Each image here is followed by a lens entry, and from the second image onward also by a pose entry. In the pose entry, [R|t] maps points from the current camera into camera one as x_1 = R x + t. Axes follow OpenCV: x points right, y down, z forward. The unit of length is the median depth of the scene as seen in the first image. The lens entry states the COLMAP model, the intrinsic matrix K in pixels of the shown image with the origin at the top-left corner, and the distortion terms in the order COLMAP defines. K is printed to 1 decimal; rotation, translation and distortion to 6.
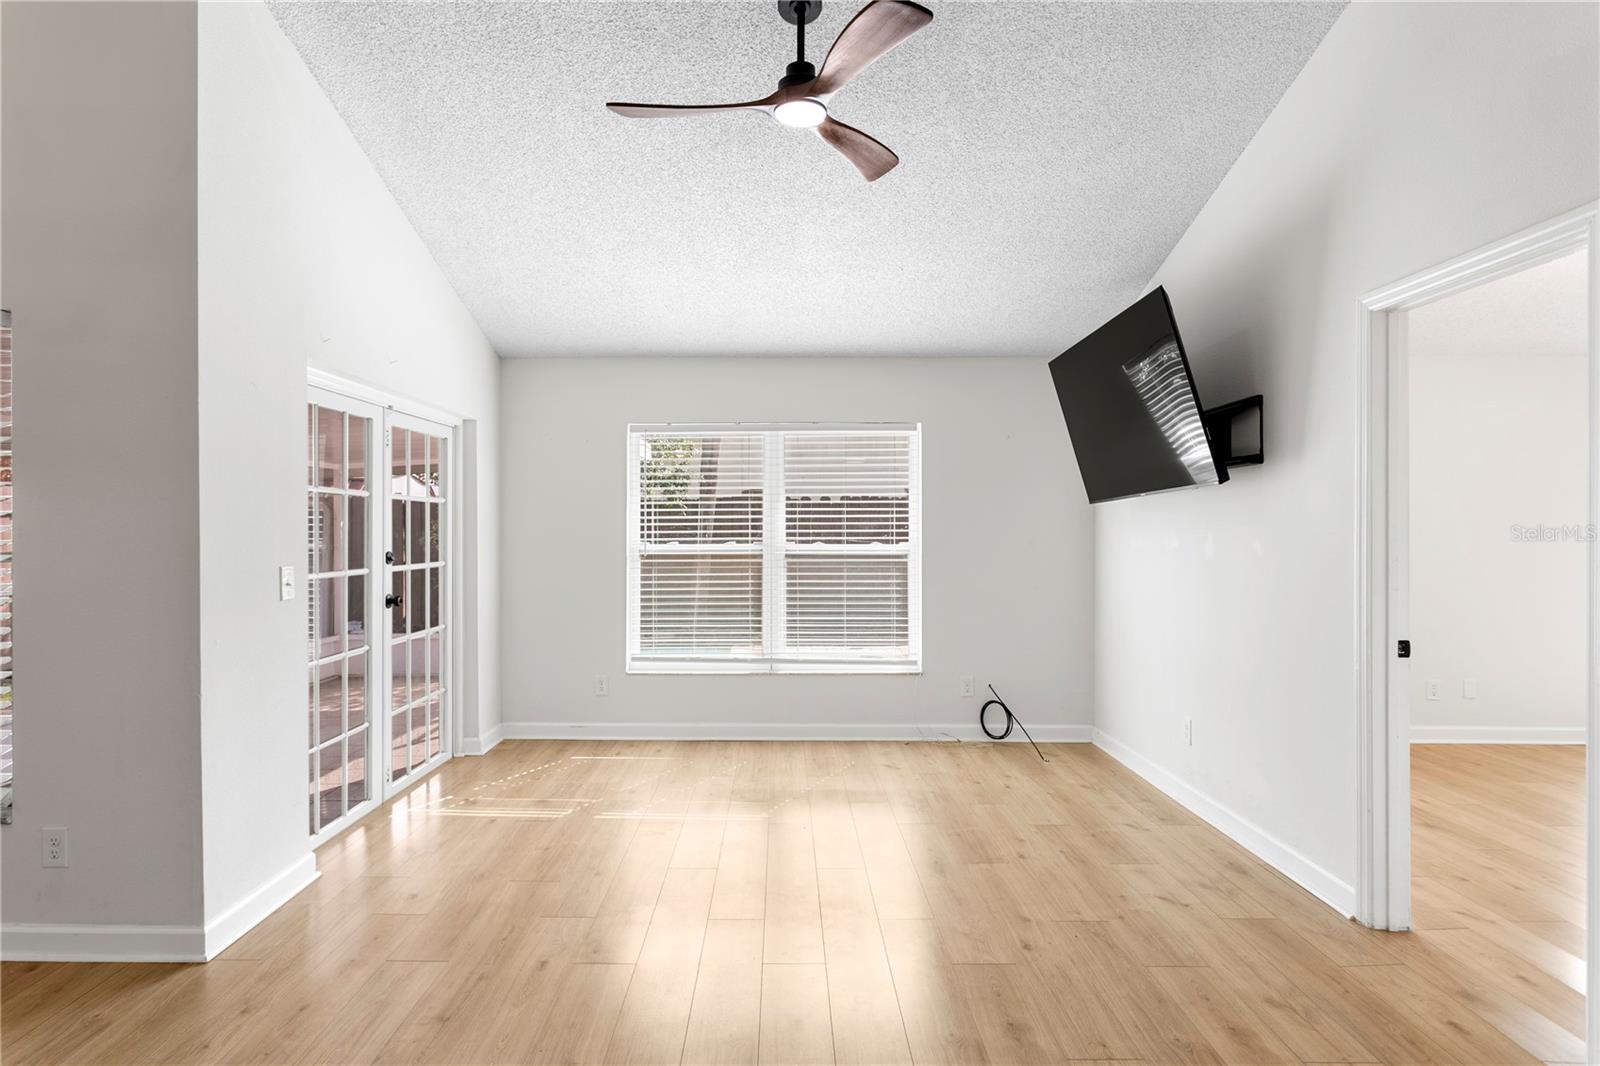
lens RADIAL K [[853.4, 0, 760.9], [0, 853.4, 531.8], [0, 0, 1]] dist [-0.009788, 0.006536]
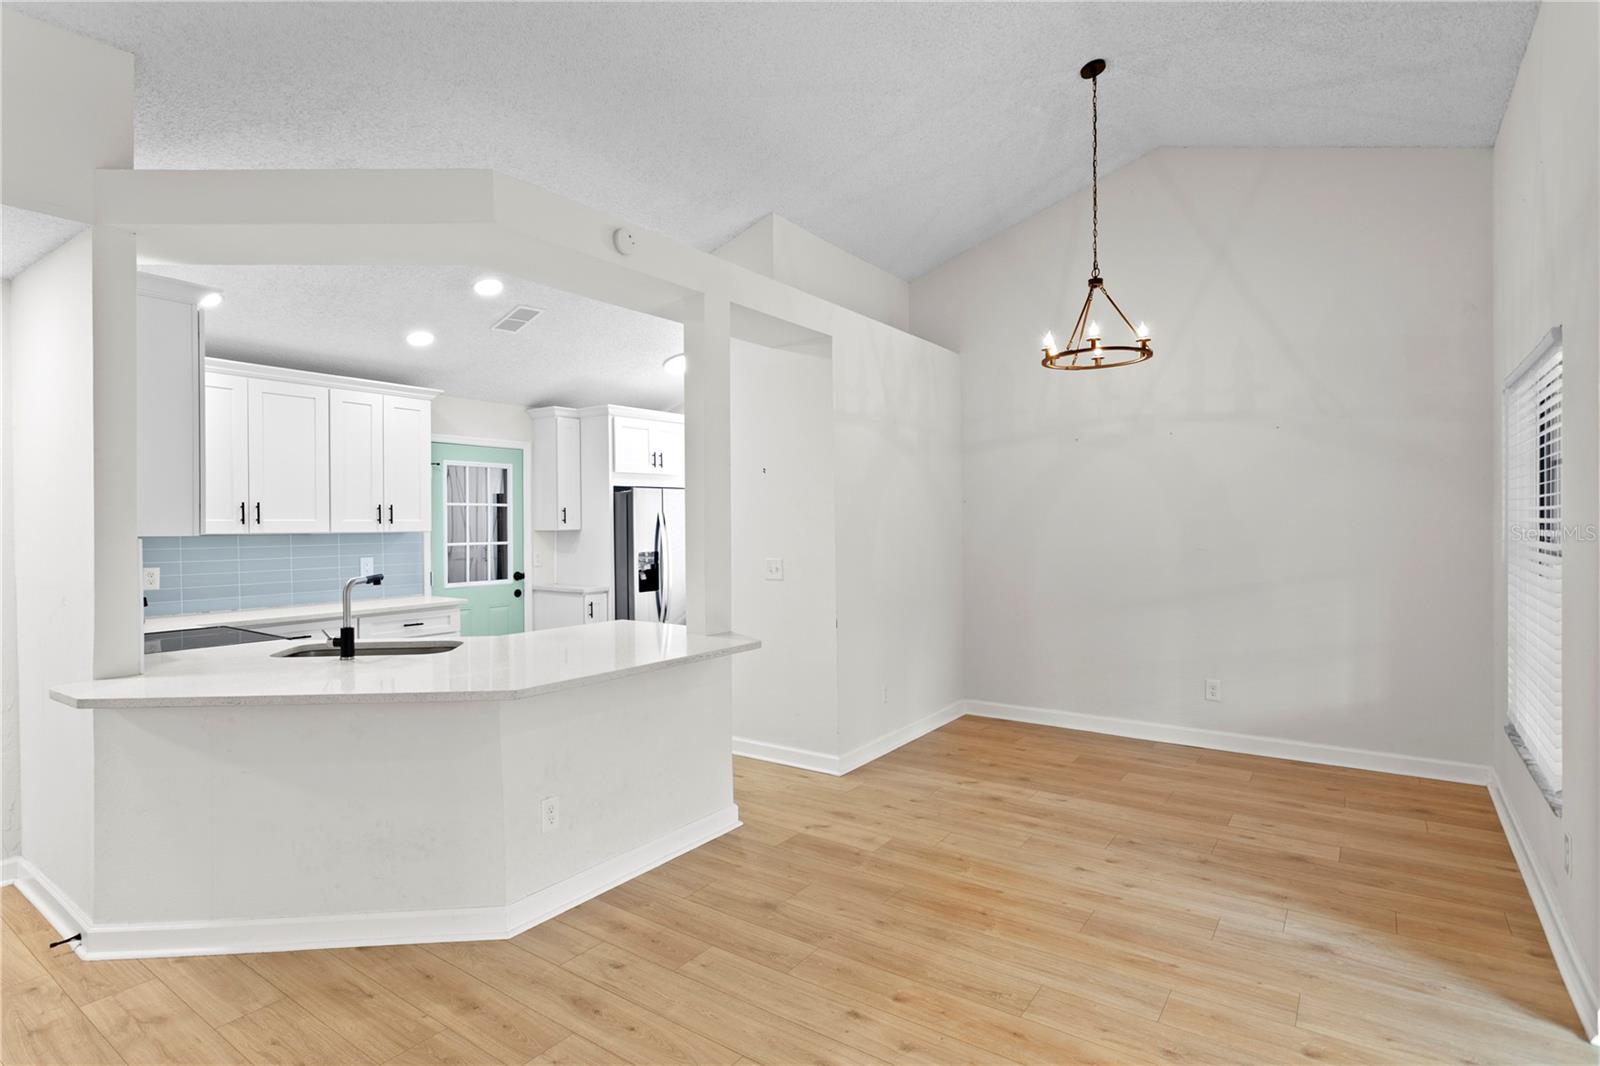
lens RADIAL K [[812.9, 0, 776.7], [0, 812.9, 531.0], [0, 0, 1]] dist [-0.001771, 0.002581]
pose [[-0.576782, 0.012522, -0.816802, 0.266965], [0.007732, 0.999921, 0.009869, -0.014948], [0.816861, -0.000624, -0.576834, 0.431752]]
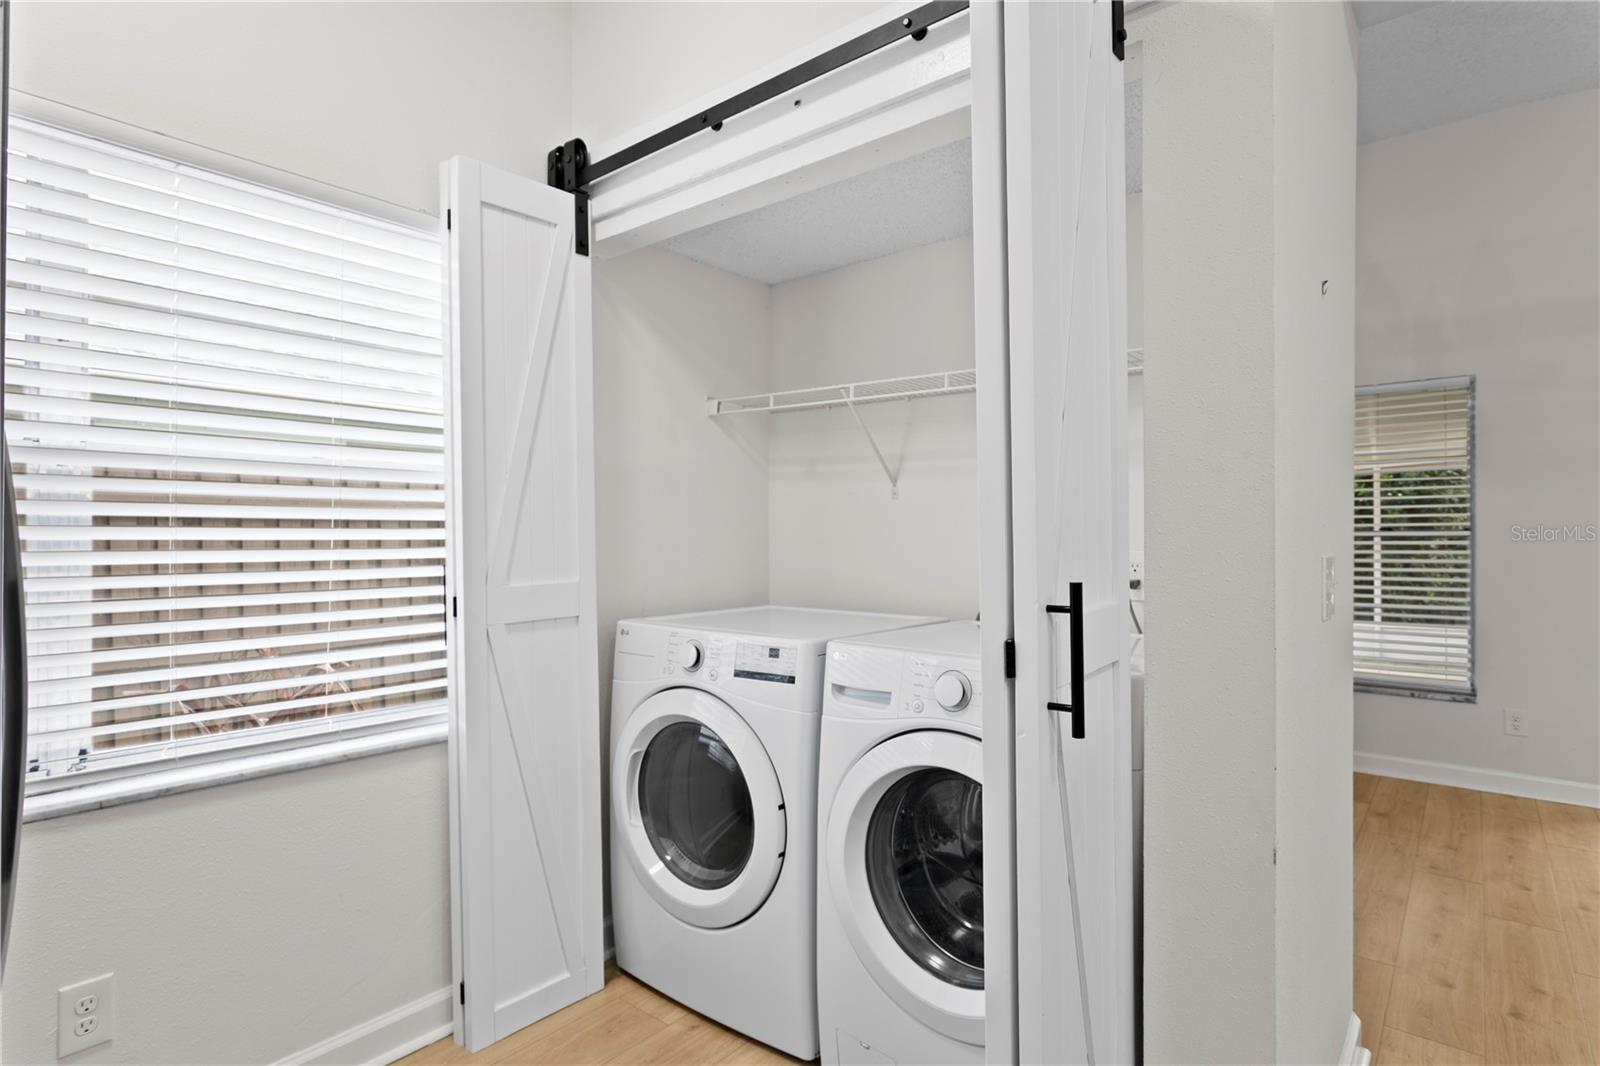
lens RADIAL K [[853.4, 0, 776.4], [0, 853.4, 534.4], [0, 0, 1]] dist [-0.009788, 0.006536]
pose [[0.774323, -0.011393, -0.632688, -0.486249], [0.007859, 0.999934, -0.008387, 0.024517], [0.632742, 0.001522, 0.774362, -0.542082]]
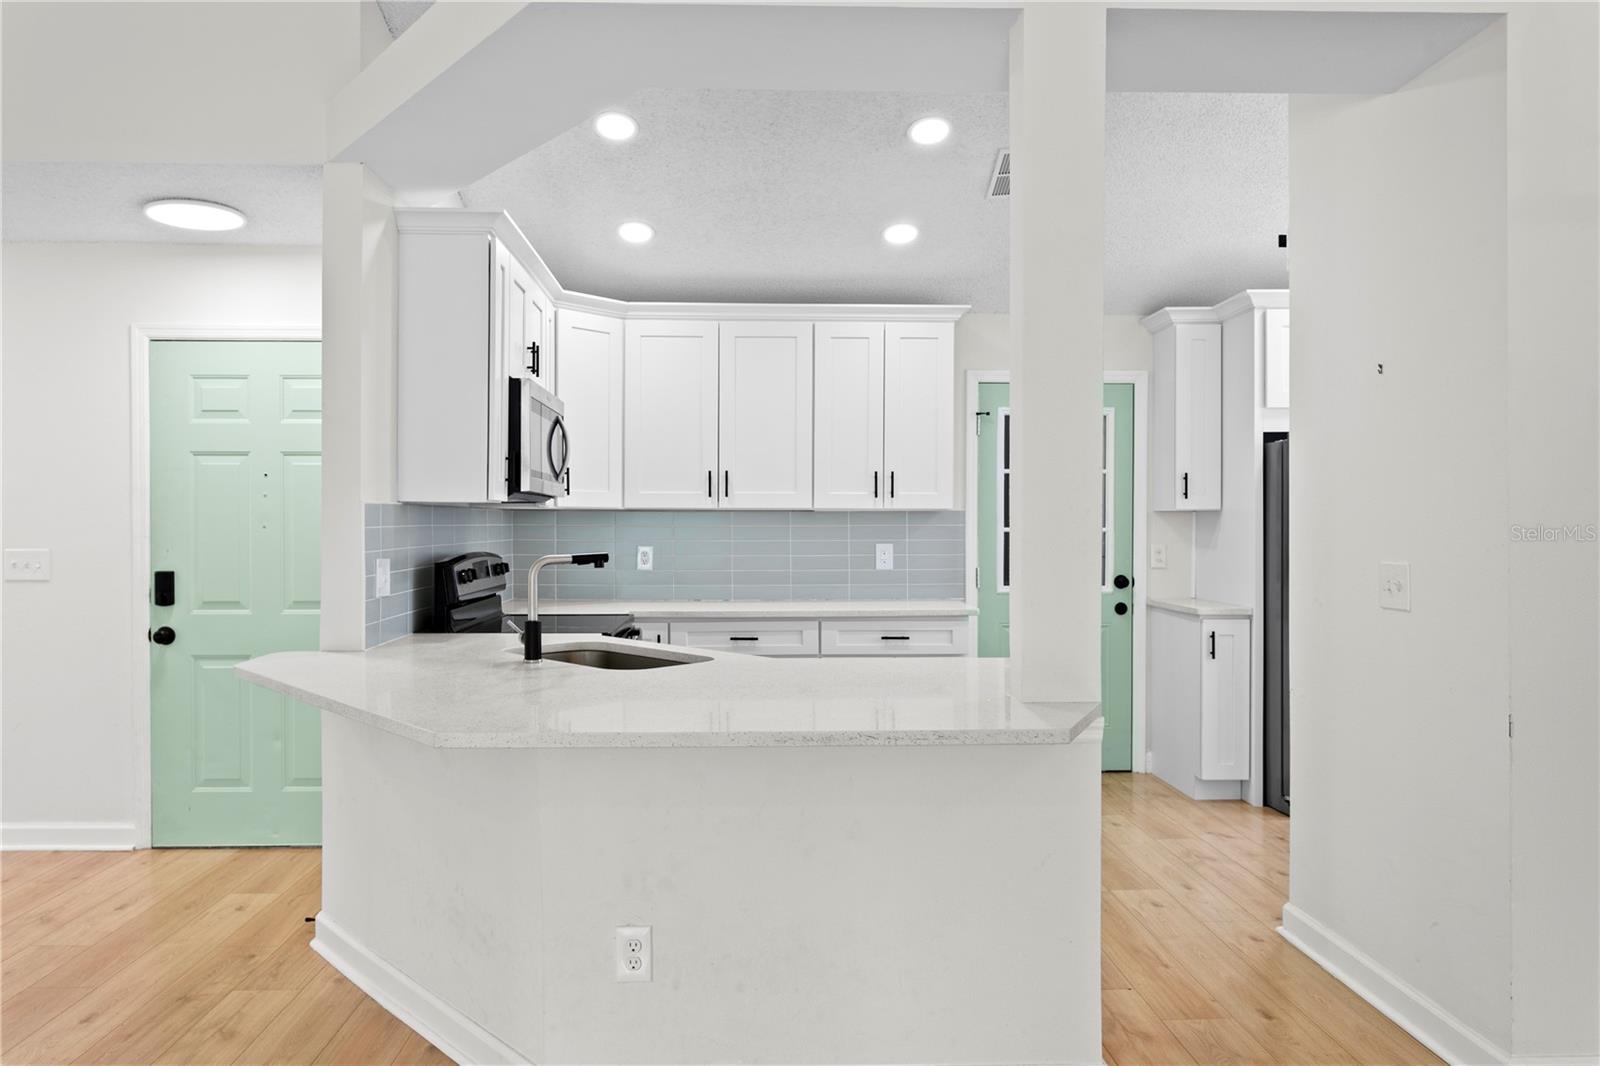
lens RADIAL K [[1081.7, 0, 774.8], [0, 1081.7, 530.2], [0, 0, 1]] dist [-0.006472, 0.006976]
pose [[-0.999072, 0.000539, -0.043077, -0.174128], [0.000180, 0.999965, 0.008321, 0.005541], [0.043080, 0.008306, -0.999037, 0.433843]]
